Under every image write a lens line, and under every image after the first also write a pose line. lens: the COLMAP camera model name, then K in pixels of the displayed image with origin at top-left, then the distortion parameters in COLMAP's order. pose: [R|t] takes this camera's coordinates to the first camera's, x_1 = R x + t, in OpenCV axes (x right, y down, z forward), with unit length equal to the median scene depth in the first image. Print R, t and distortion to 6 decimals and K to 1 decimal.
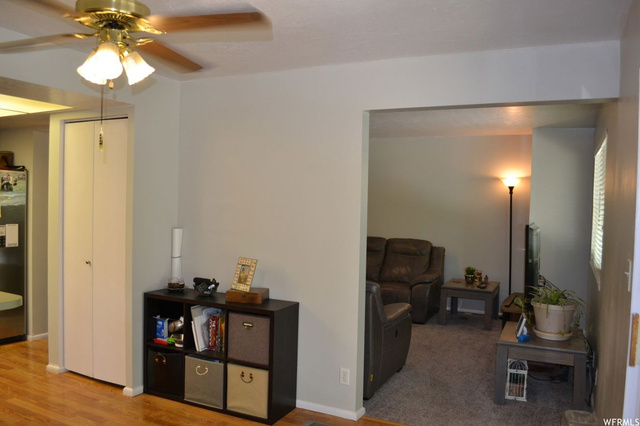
lens RADIAL K [[515.7, 0, 322.4], [0, 515.7, 214.2], [0, 0, 1]] dist [-0.082277, 0.016410]
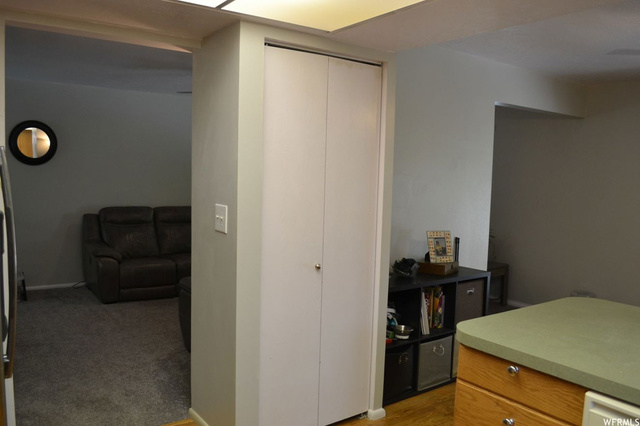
lens RADIAL K [[515.7, 0, 319.7], [0, 515.7, 218.5], [0, 0, 1]] dist [-0.082277, 0.016410]
pose [[0.469012, -0.089972, 0.878597, -1.117910], [0.006726, 0.995133, 0.098315, -0.039407], [-0.883166, -0.040202, 0.467334, 0.717804]]
